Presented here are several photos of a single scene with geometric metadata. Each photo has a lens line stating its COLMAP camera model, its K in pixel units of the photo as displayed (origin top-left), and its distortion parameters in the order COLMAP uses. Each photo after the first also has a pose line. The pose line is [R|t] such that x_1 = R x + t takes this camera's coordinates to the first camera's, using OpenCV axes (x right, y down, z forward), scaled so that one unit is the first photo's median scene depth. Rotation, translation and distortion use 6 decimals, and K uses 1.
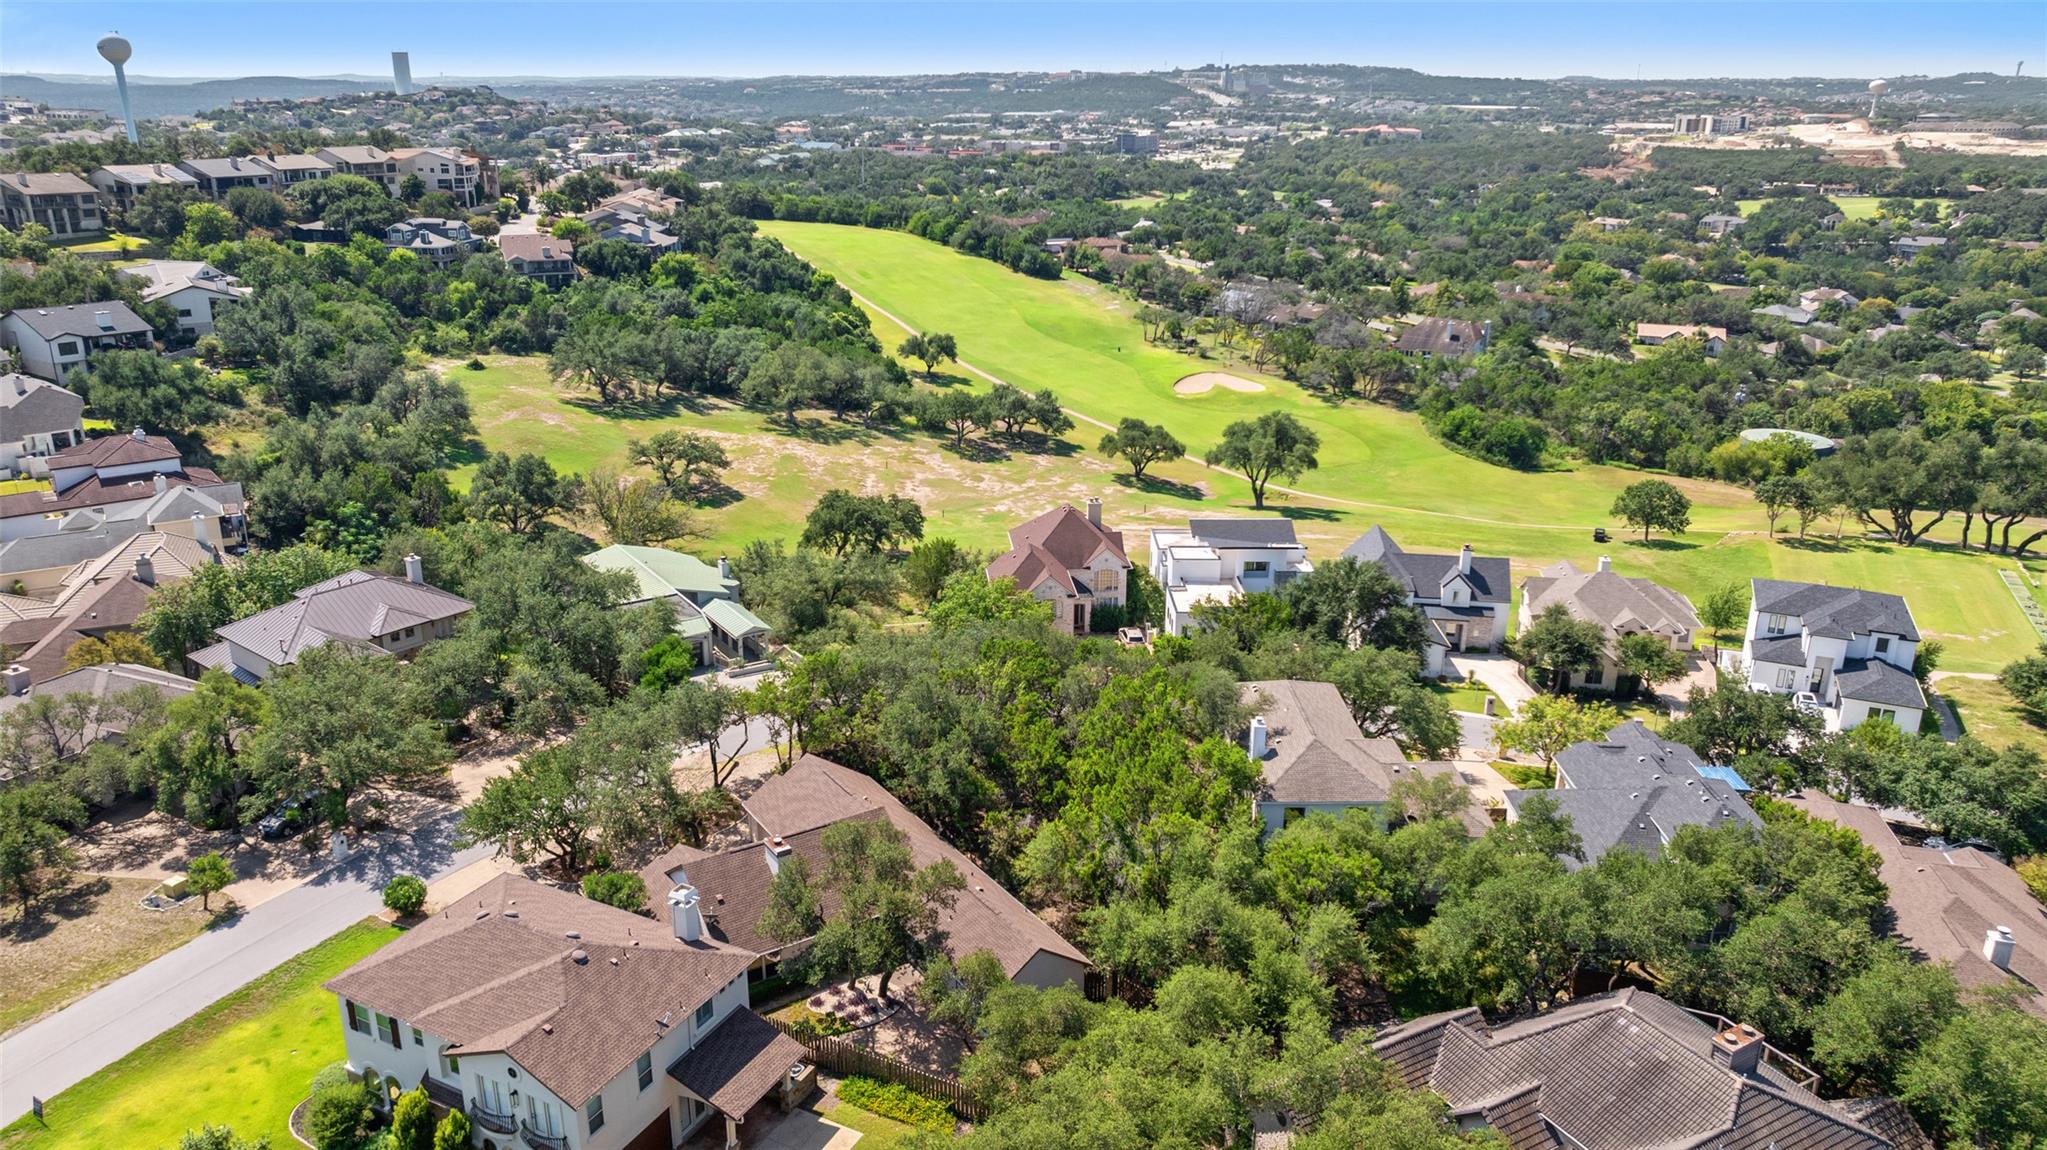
lens RADIAL K [[1434.0, 0, 1026.8], [0, 1434.0, 572.7], [0, 0, 1]] dist [-0.023626, 0.006178]
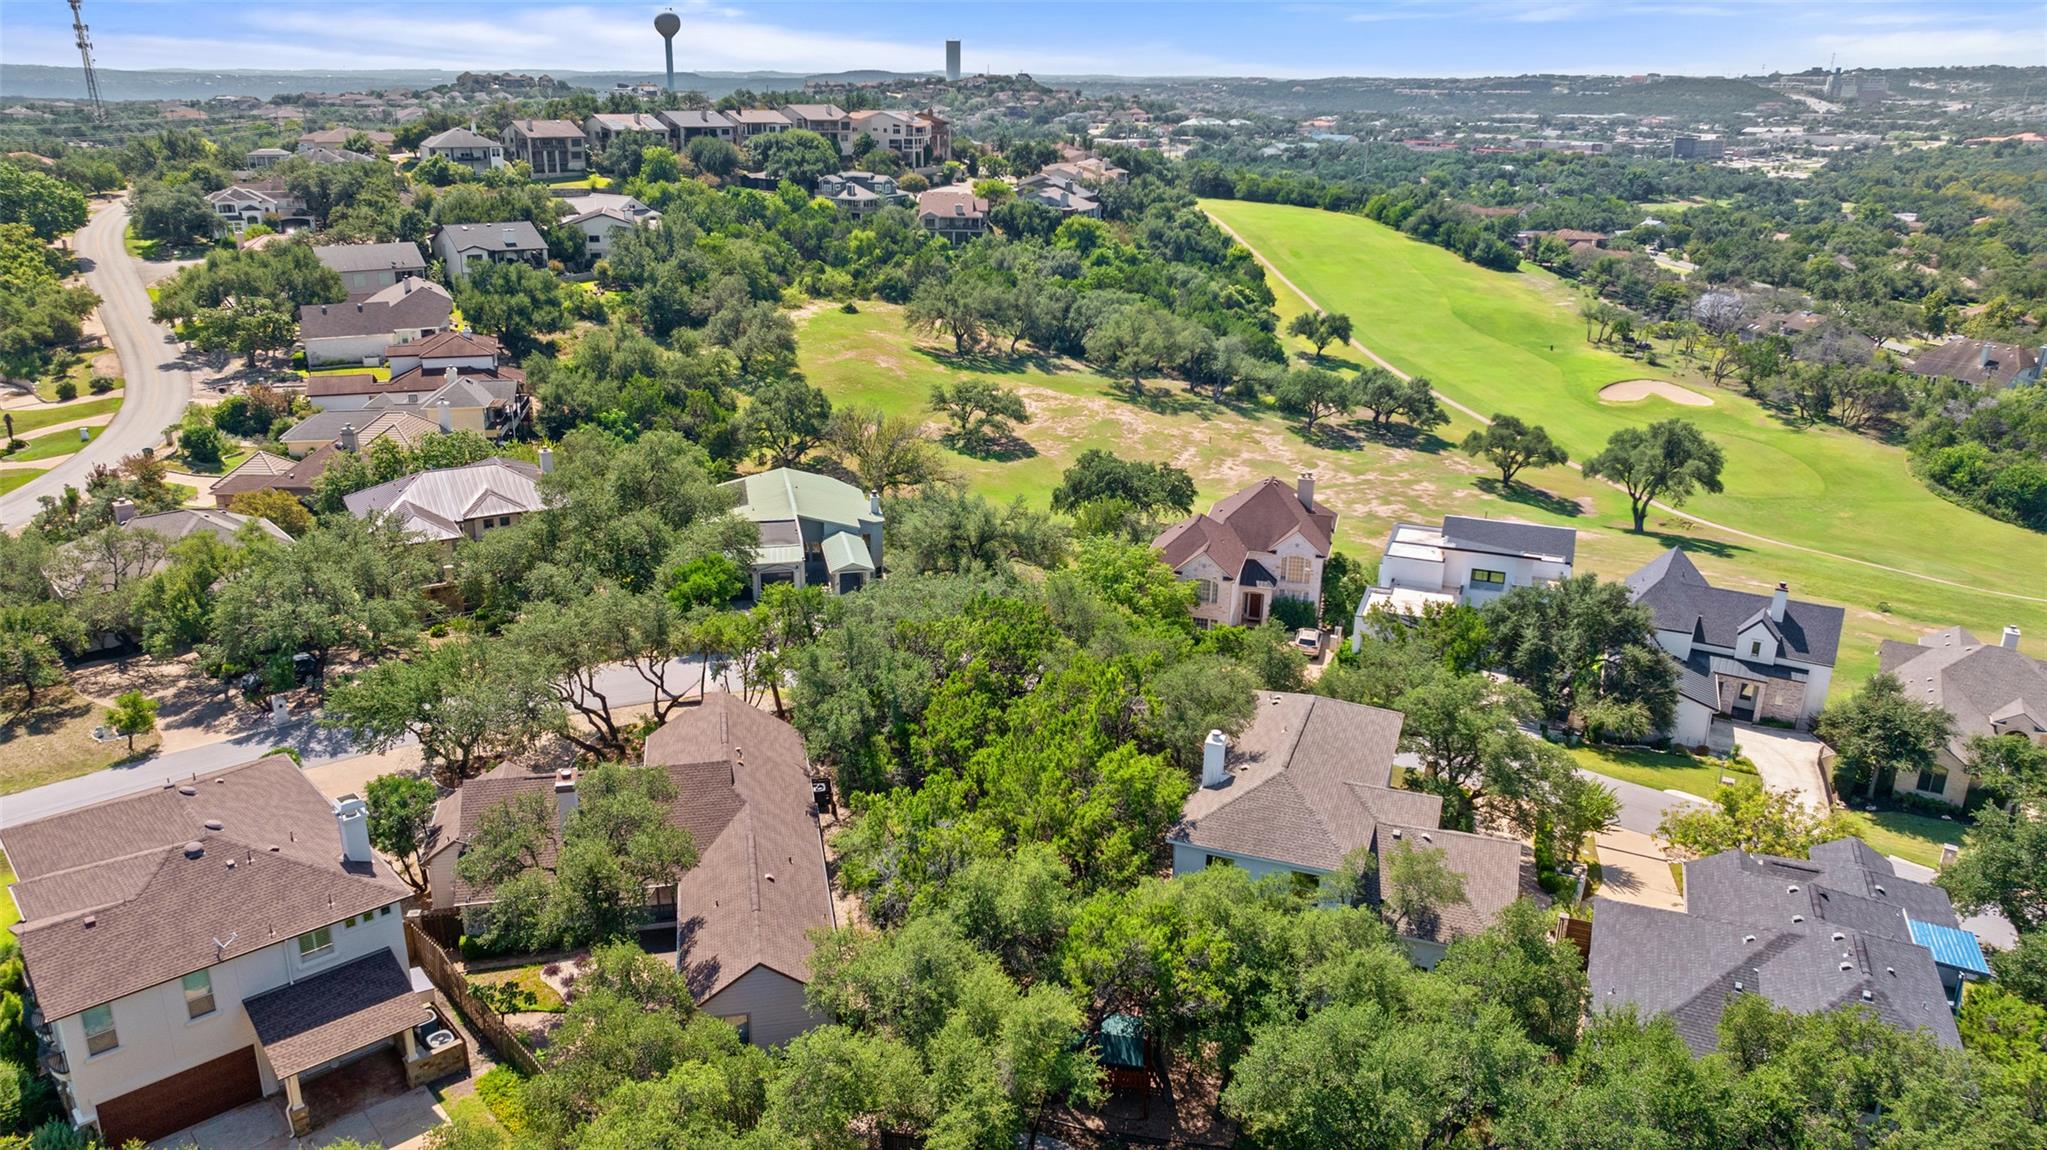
lens RADIAL K [[1434.0, 0, 1026.8], [0, 1434.0, 572.7], [0, 0, 1]] dist [-0.023626, 0.006178]
pose [[0.932755, 0.124469, -0.338343, 0.087119], [-0.125062, 0.991945, 0.020139, 0.004552], [0.338124, 0.023528, 0.940807, 0.073028]]
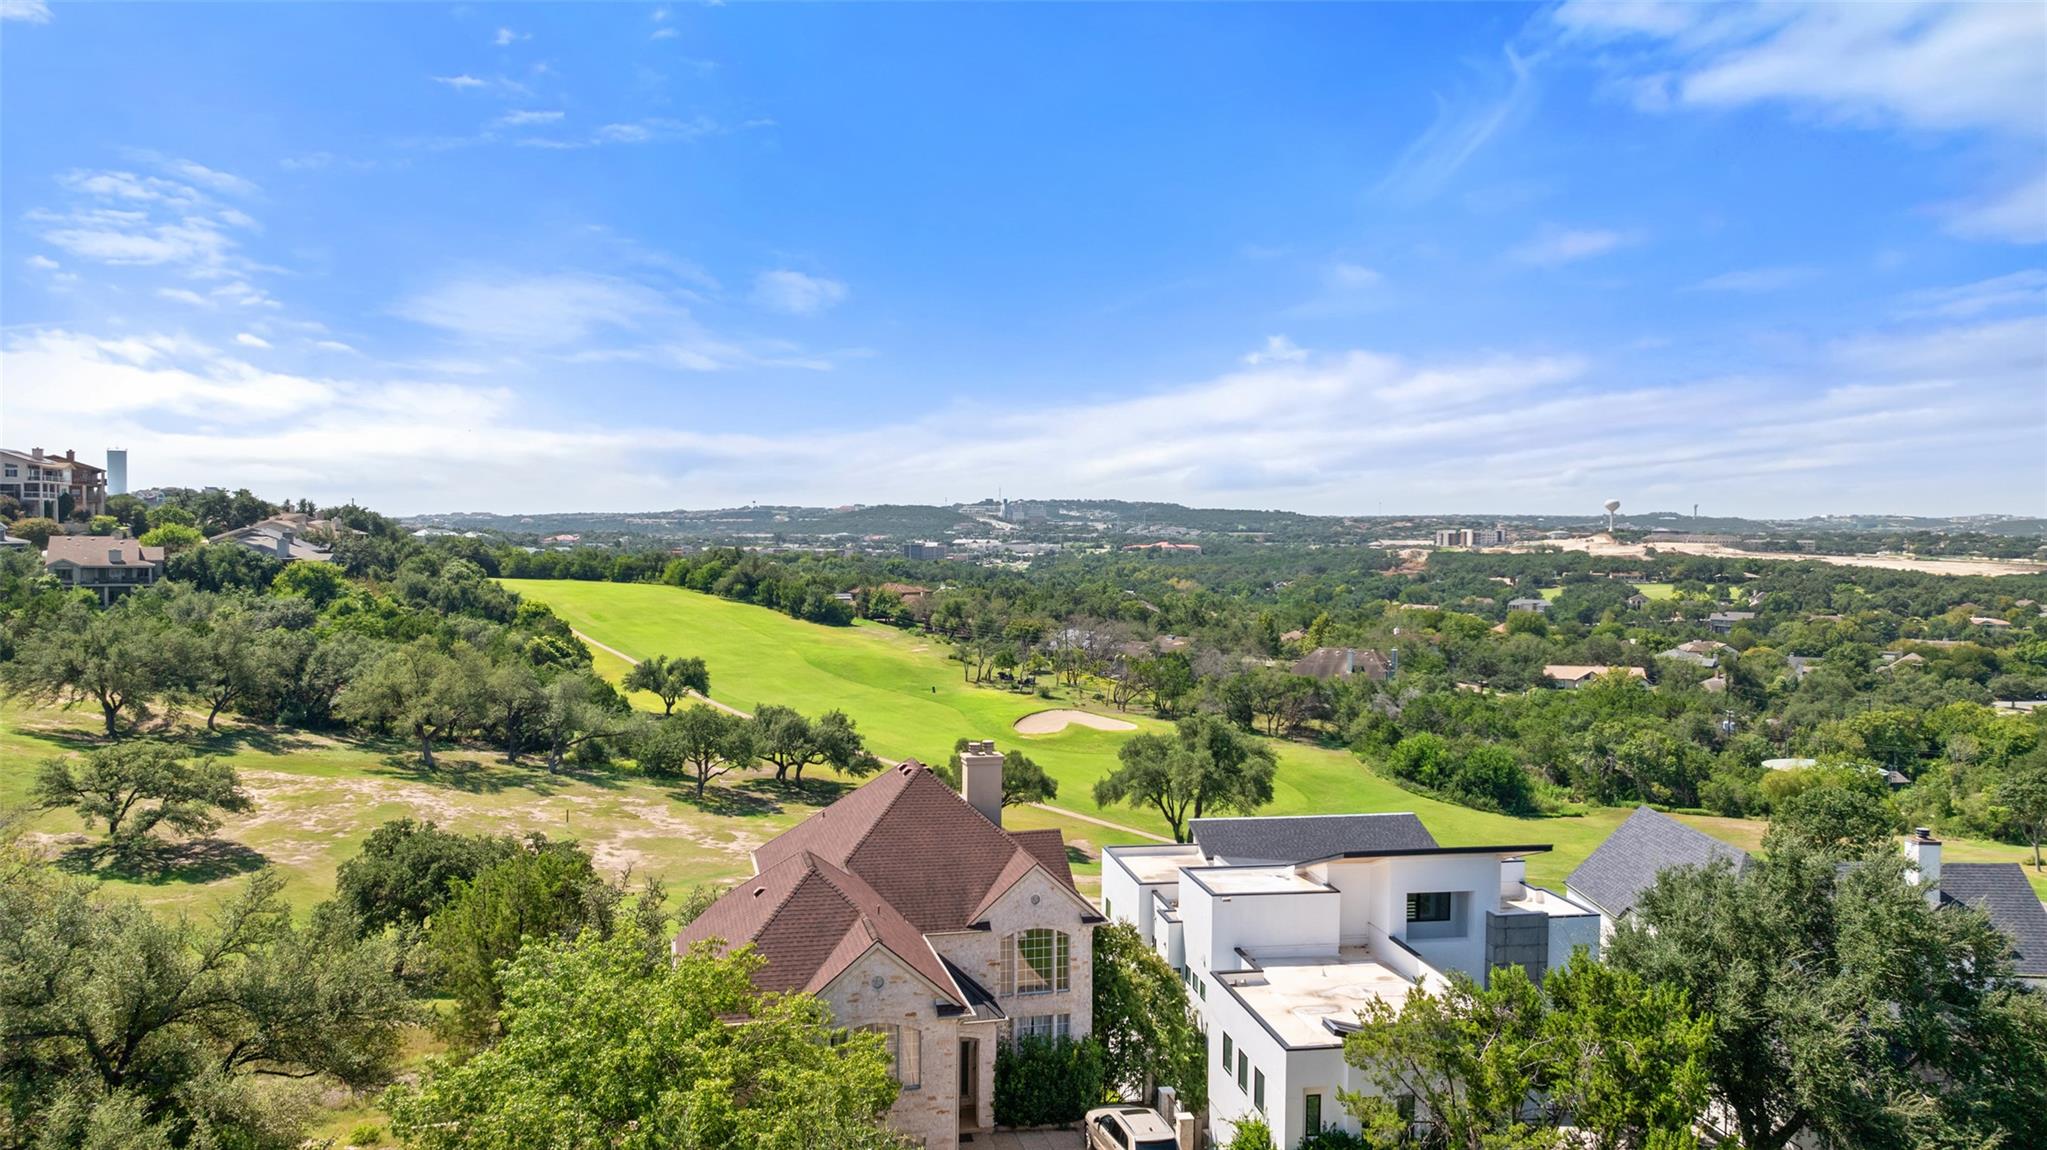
lens RADIAL K [[1434.0, 0, 1026.8], [0, 1434.0, 572.7], [0, 0, 1]] dist [-0.023626, 0.006178]
pose [[0.988849, -0.002548, 0.148902, 0.001298], [0.046337, 0.955487, -0.291371, 0.007129], [-0.141532, 0.295022, 0.944950, 0.295734]]
